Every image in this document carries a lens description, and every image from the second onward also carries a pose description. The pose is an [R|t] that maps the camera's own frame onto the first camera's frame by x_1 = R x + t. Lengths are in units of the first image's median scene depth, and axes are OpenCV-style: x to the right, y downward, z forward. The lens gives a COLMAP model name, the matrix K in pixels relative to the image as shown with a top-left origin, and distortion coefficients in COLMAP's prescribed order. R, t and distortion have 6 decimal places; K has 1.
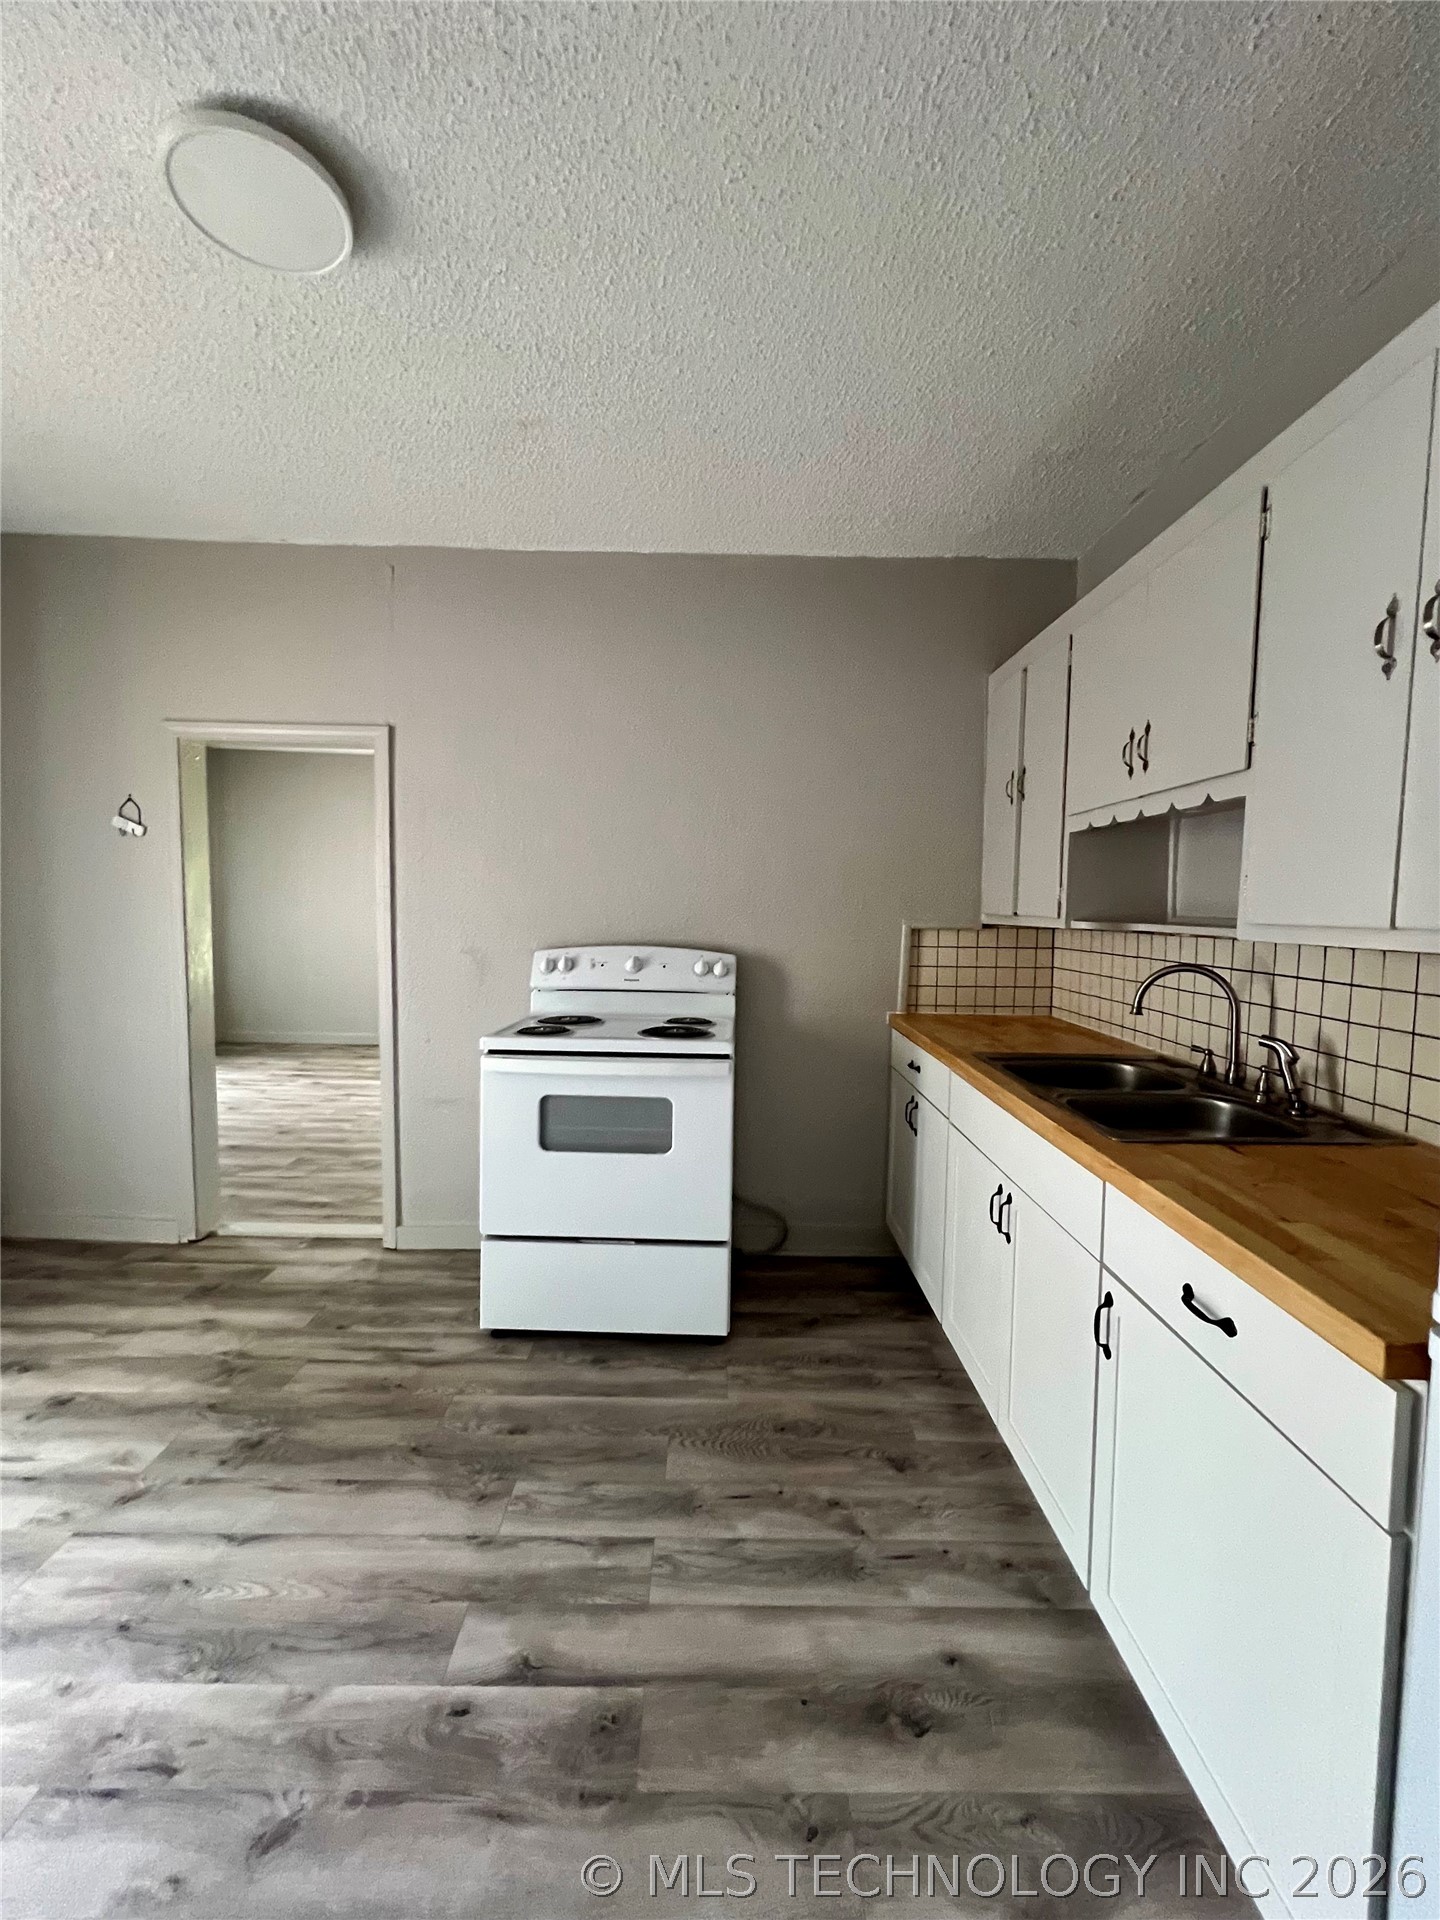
lens RADIAL K [[792.3, 0, 728.7], [0, 792.3, 957.3], [0, 0, 1]] dist [-0.001746, 0.000133]
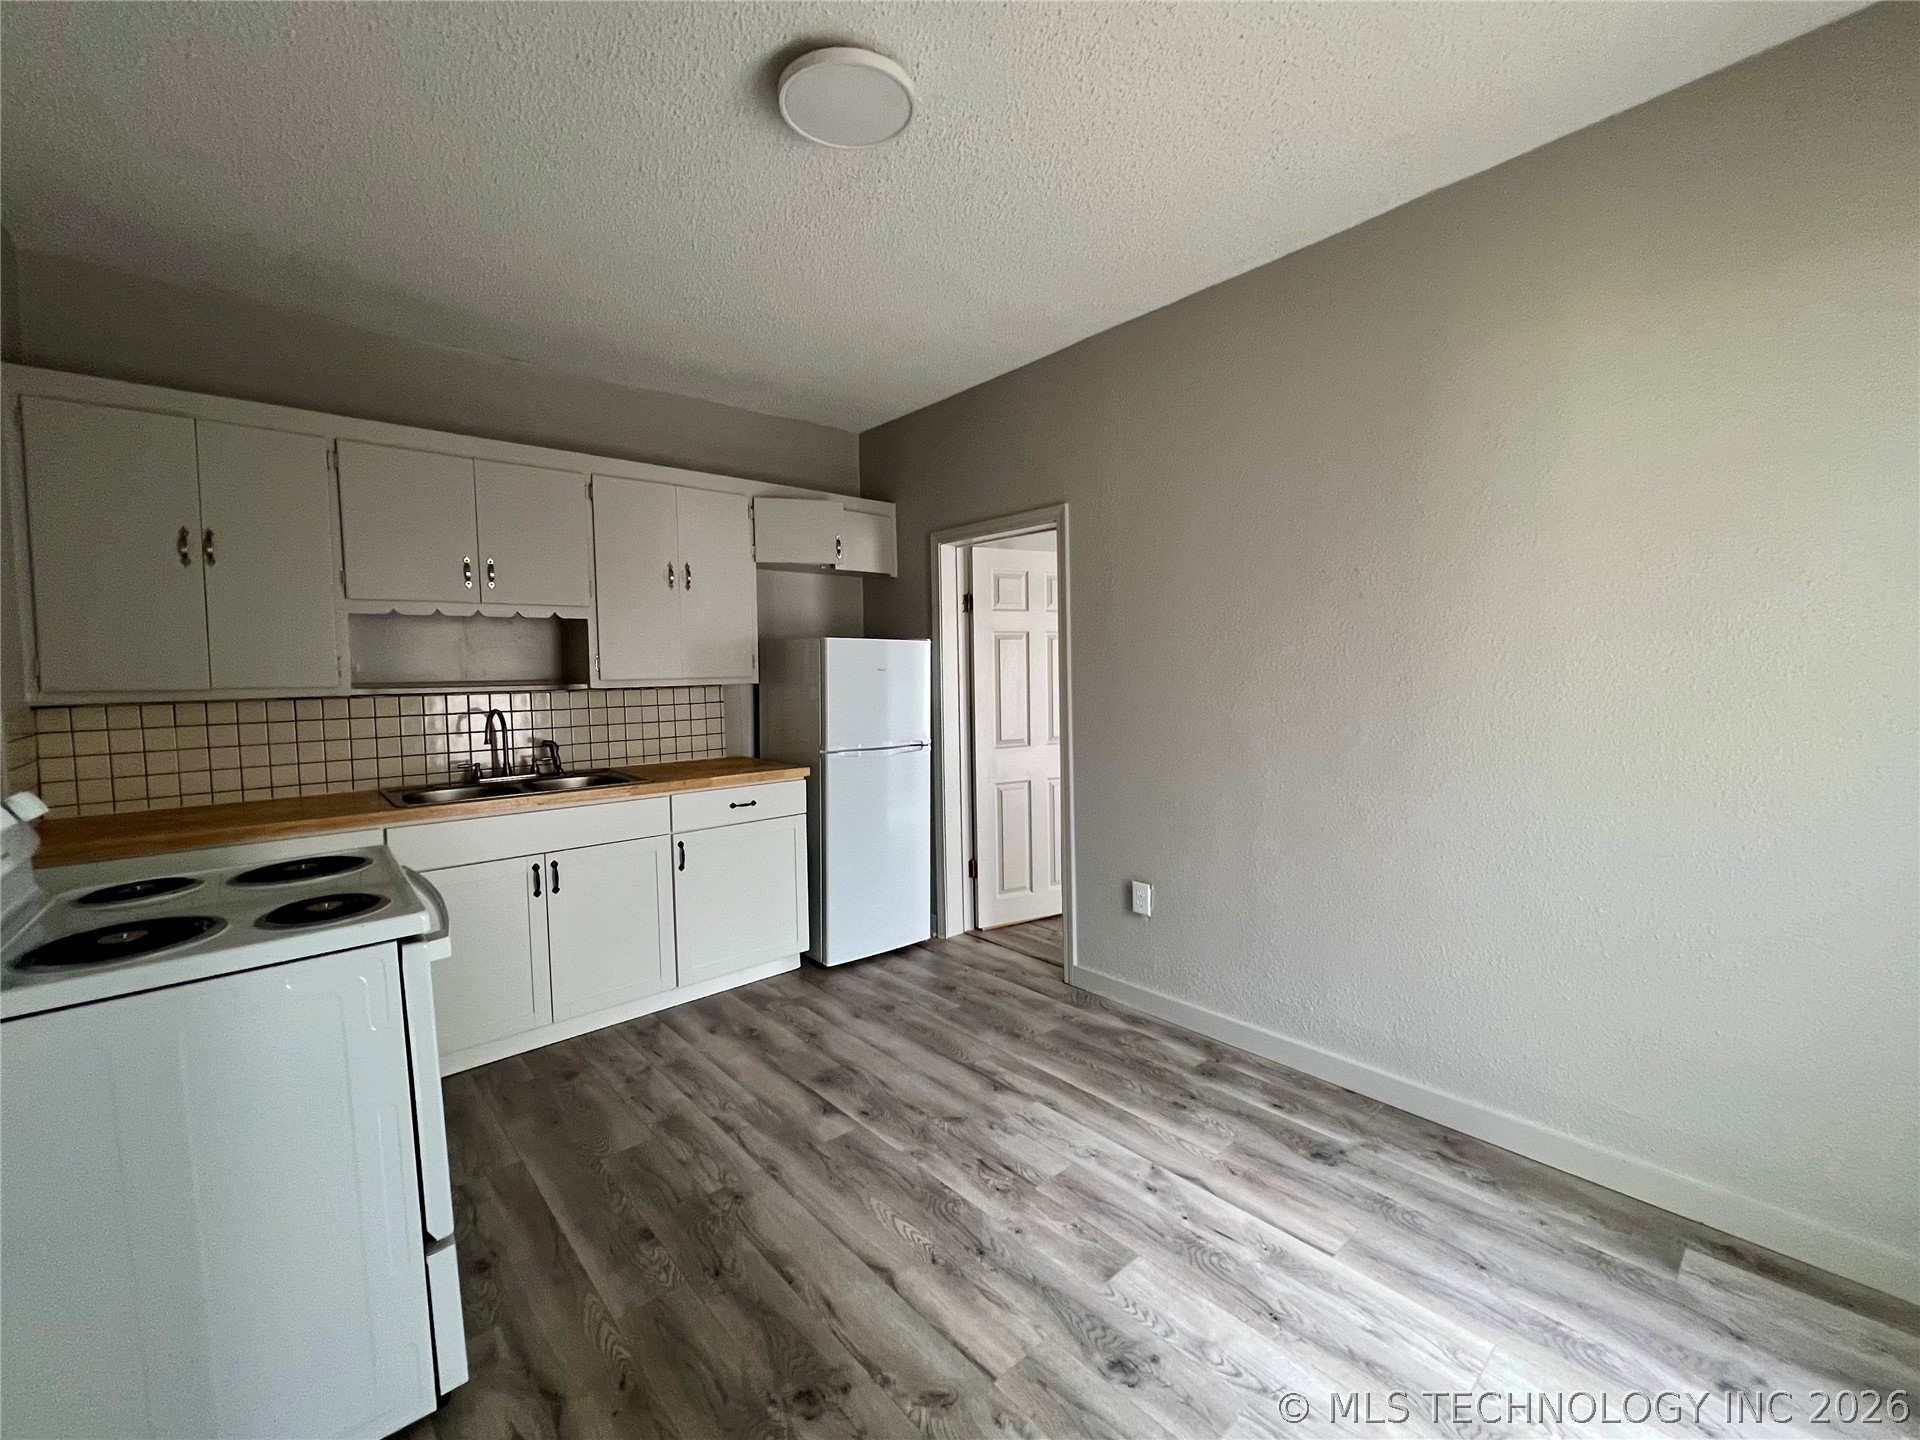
lens RADIAL K [[792.3, 0, 945.9], [0, 792.3, 715.2], [0, 0, 1]] dist [-0.001746, 0.000133]
pose [[-0.648590, -0.048835, 0.759570, -1.330686], [0.057710, 0.991912, 0.113051, -0.114882], [-0.758947, 0.117158, -0.640526, 1.415381]]
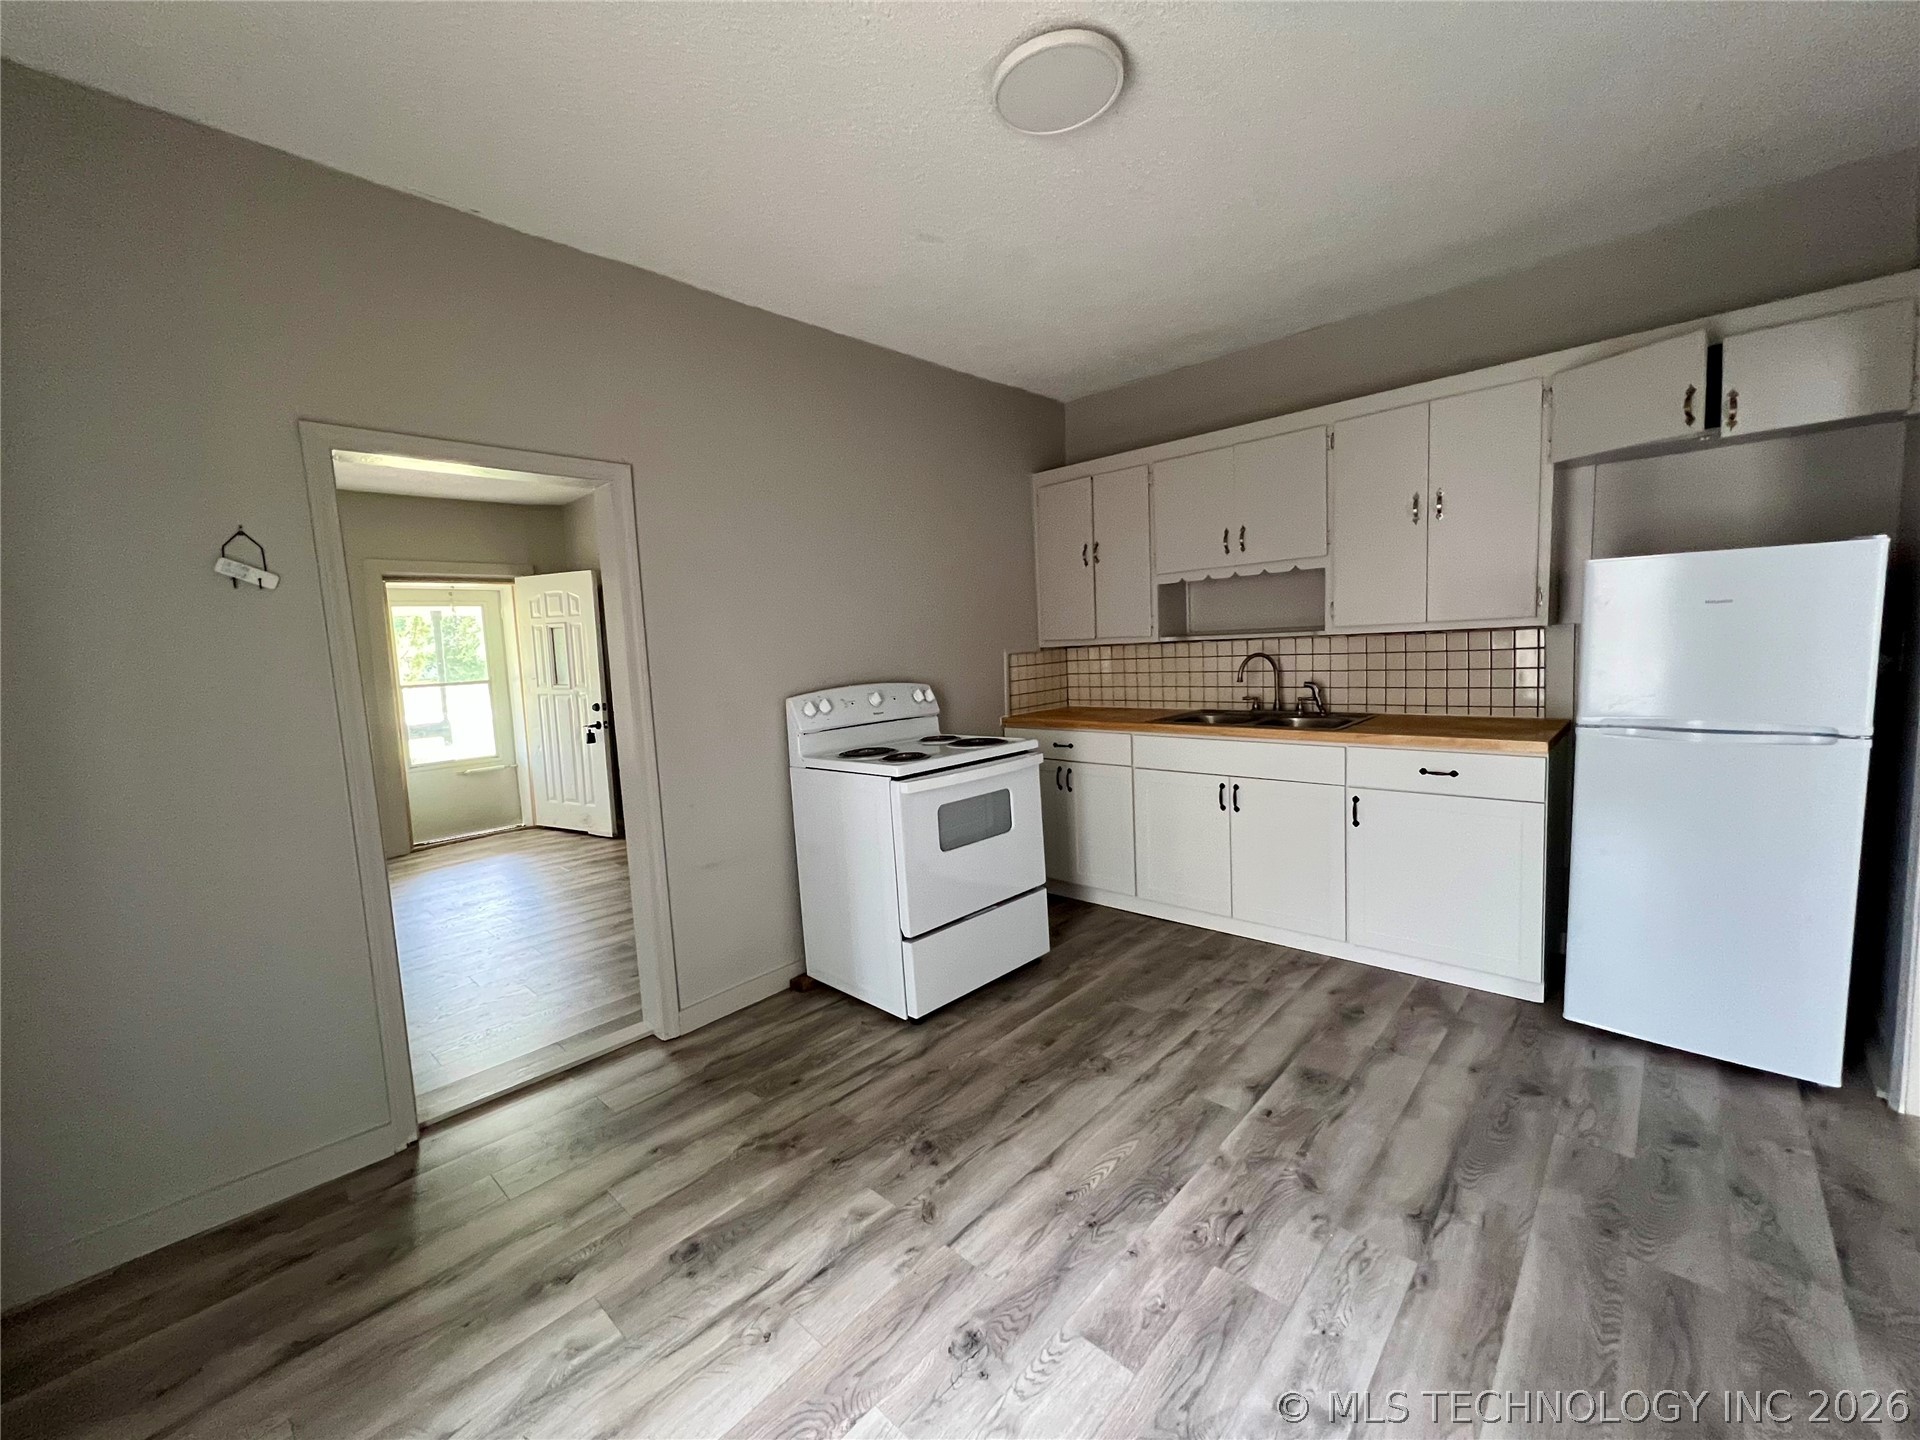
lens RADIAL K [[768.1, 0, 960.0], [0, 768.1, 720.0], [0, 0, 1]] dist [-0.000643, 0.000329]
pose [[0.691849, -0.125871, 0.710986, -1.354476], [0.110398, 0.991551, 0.068115, -0.038679], [-0.713552, 0.031366, 0.699899, 0.223093]]
